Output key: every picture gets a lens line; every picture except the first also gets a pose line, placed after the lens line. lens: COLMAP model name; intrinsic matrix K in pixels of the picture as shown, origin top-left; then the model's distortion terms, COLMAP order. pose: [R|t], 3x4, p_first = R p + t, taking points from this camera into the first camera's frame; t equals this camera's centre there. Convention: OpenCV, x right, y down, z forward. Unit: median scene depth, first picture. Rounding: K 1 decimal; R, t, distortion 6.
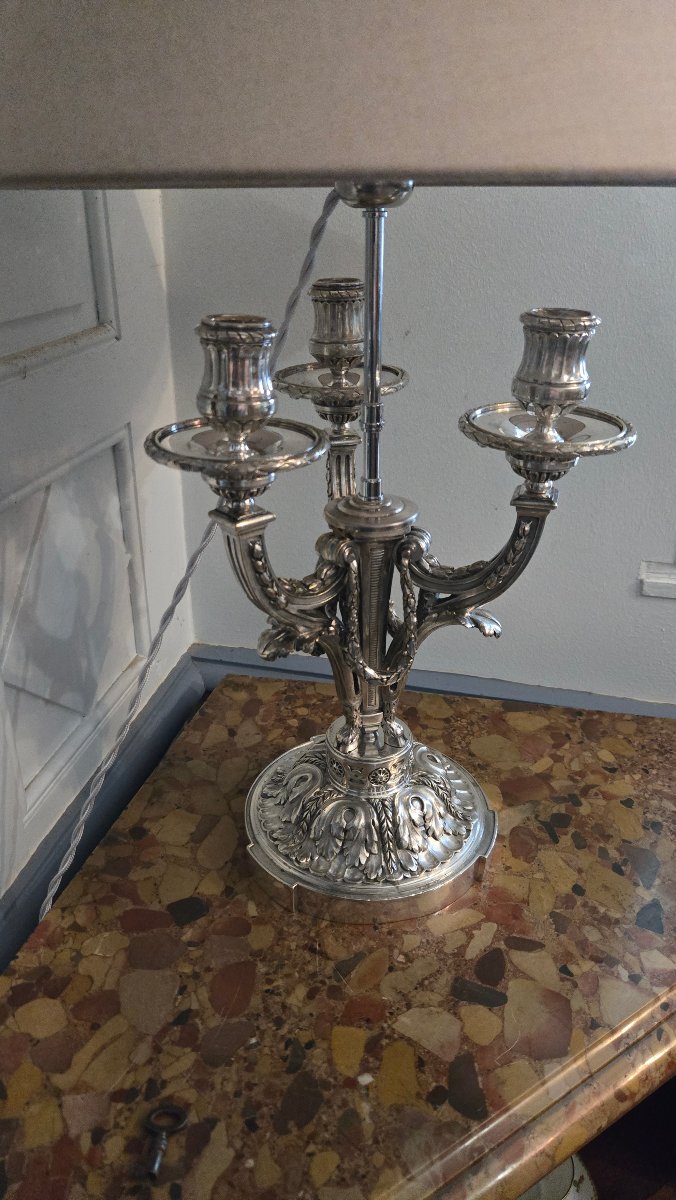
lens RADIAL K [[821.4, 0, 339.9], [0, 821.4, 592.9], [0, 0, 1]] dist [0.025713, -0.003492]
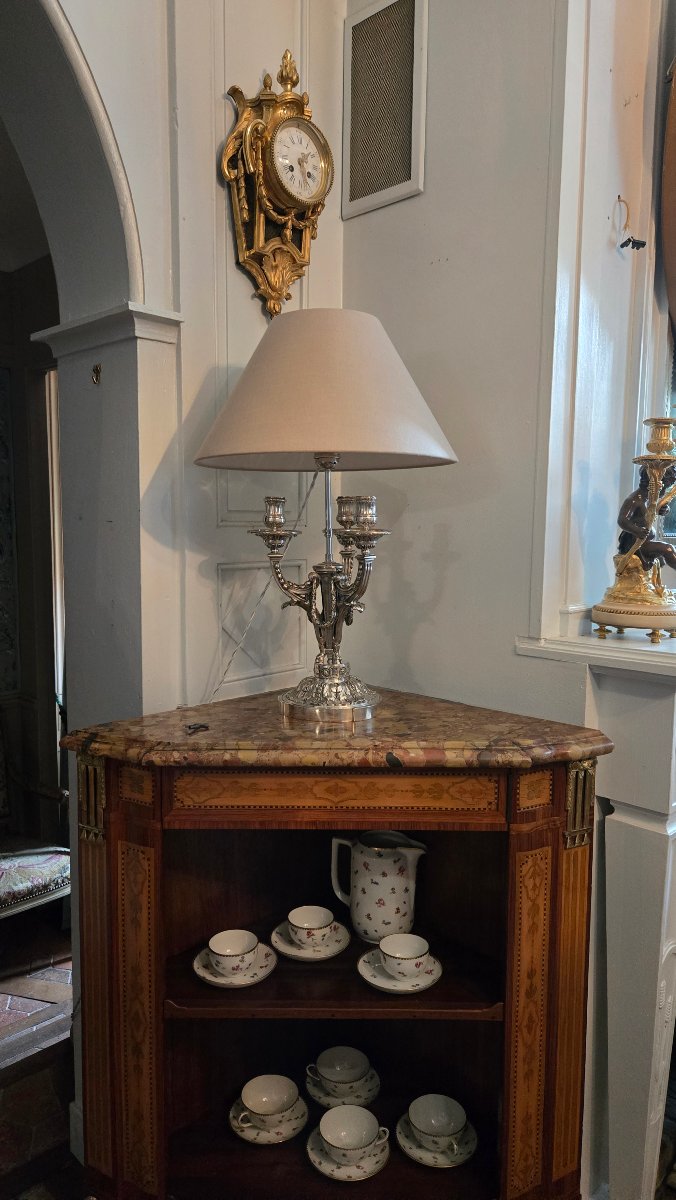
lens RADIAL K [[802.7, 0, 338.0], [0, 802.7, 600.0], [0, 0, 1]] dist [0.093092, -0.110897]
pose [[0.844480, 0.048602, -0.533377, 1.490715], [-0.229272, 0.932818, -0.278000, 0.743983], [0.484033, 0.357054, 0.798890, -1.118573]]
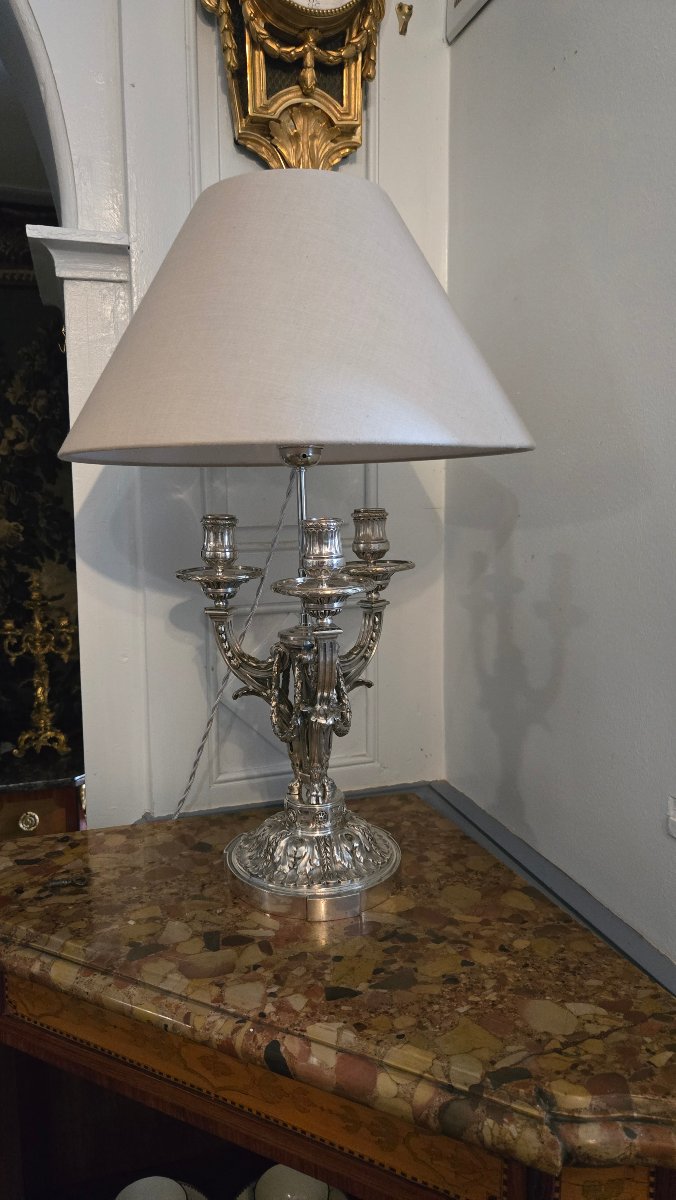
lens RADIAL K [[814.0, 0, 321.1], [0, 814.0, 590.0], [0, 0, 1]] dist [0.056151, -0.046460]
pose [[0.497234, 0.096421, -0.862242, 1.397761], [-0.361290, 0.926553, -0.104734, -0.019490], [0.788815, 0.363596, 0.495549, 0.172936]]
